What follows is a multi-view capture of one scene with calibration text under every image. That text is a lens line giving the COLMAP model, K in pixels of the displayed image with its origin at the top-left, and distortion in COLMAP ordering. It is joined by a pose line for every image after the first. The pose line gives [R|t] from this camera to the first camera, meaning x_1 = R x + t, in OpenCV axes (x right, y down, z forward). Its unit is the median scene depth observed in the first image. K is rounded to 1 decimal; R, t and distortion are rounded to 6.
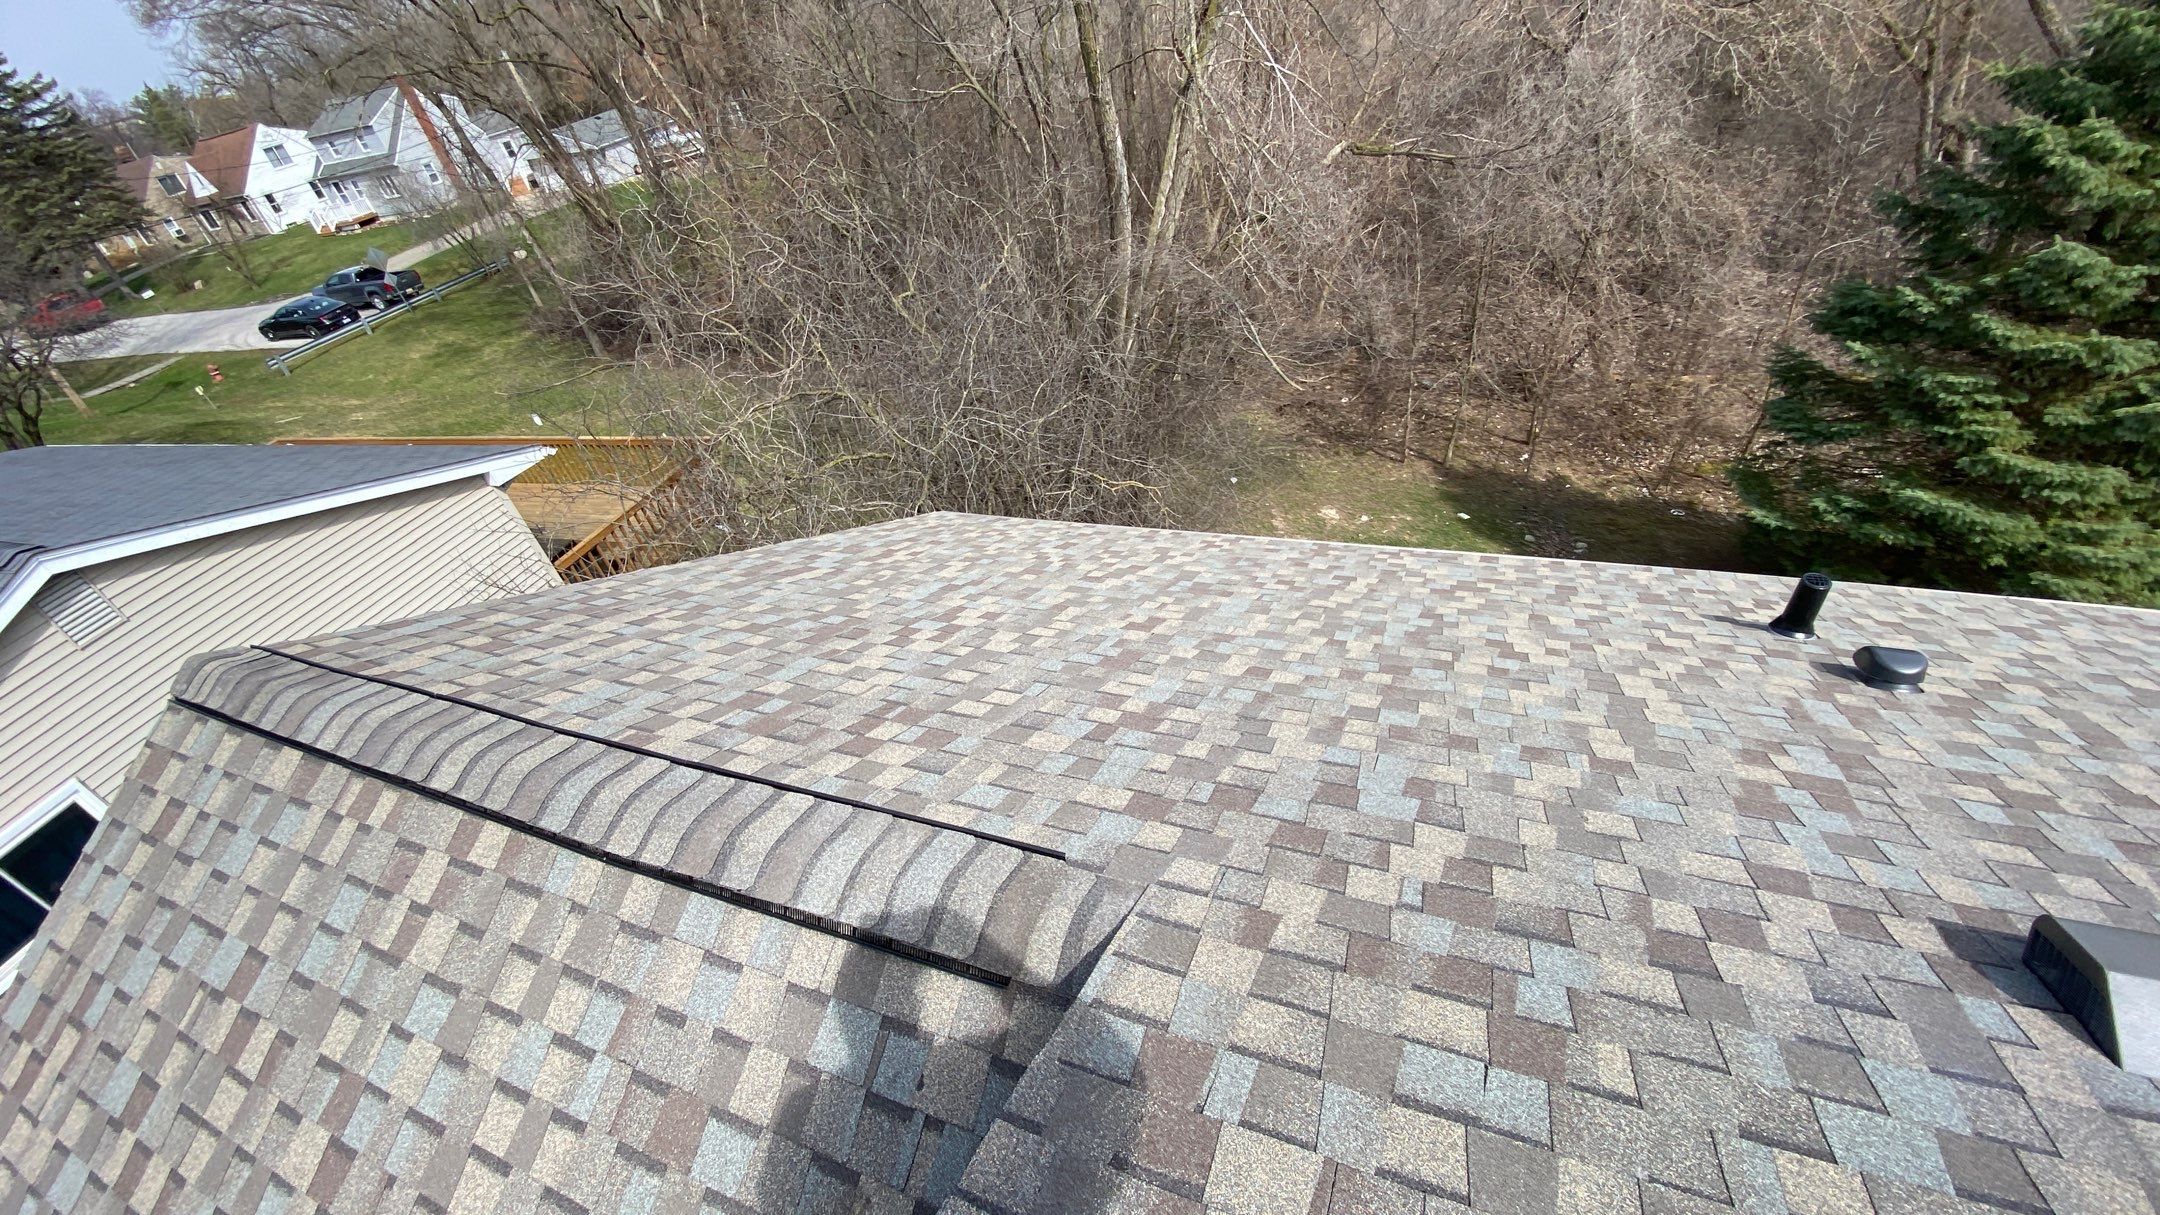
lens RADIAL K [[865.3, 0, 1073.5], [0, 865.3, 611.5], [0, 0, 1]] dist [0.001191, -0.012905]
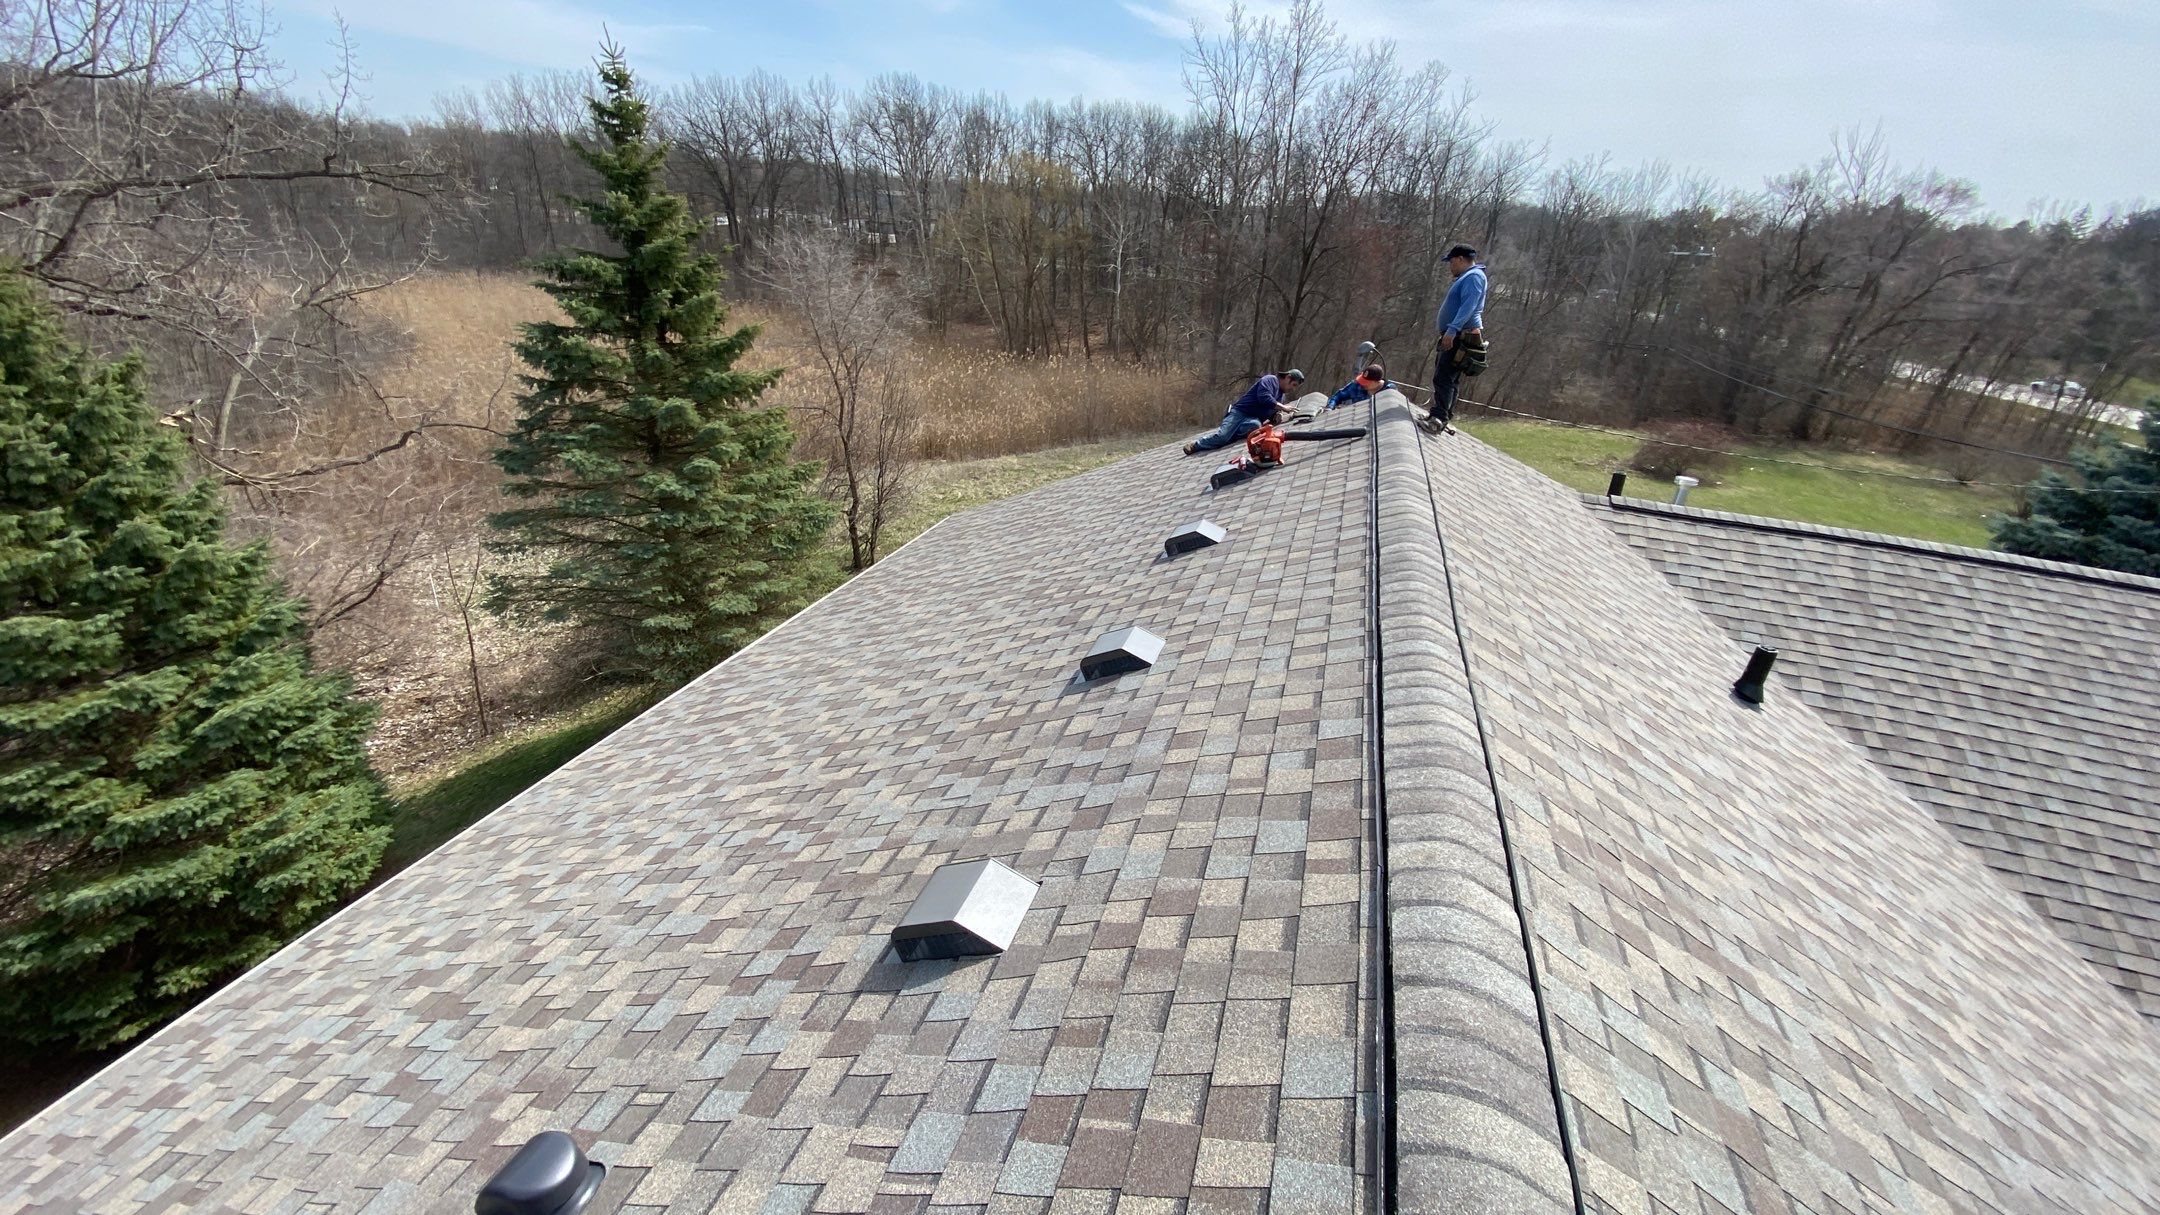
lens RADIAL K [[865.3, 0, 1083.0], [0, 865.3, 613.4], [0, 0, 1]] dist [0.001191, -0.012905]
pose [[-0.130106, -0.249577, 0.959575, 0.173371], [0.563240, 0.777878, 0.278688, -0.038357], [-0.815986, 0.576730, 0.039365, -0.030824]]
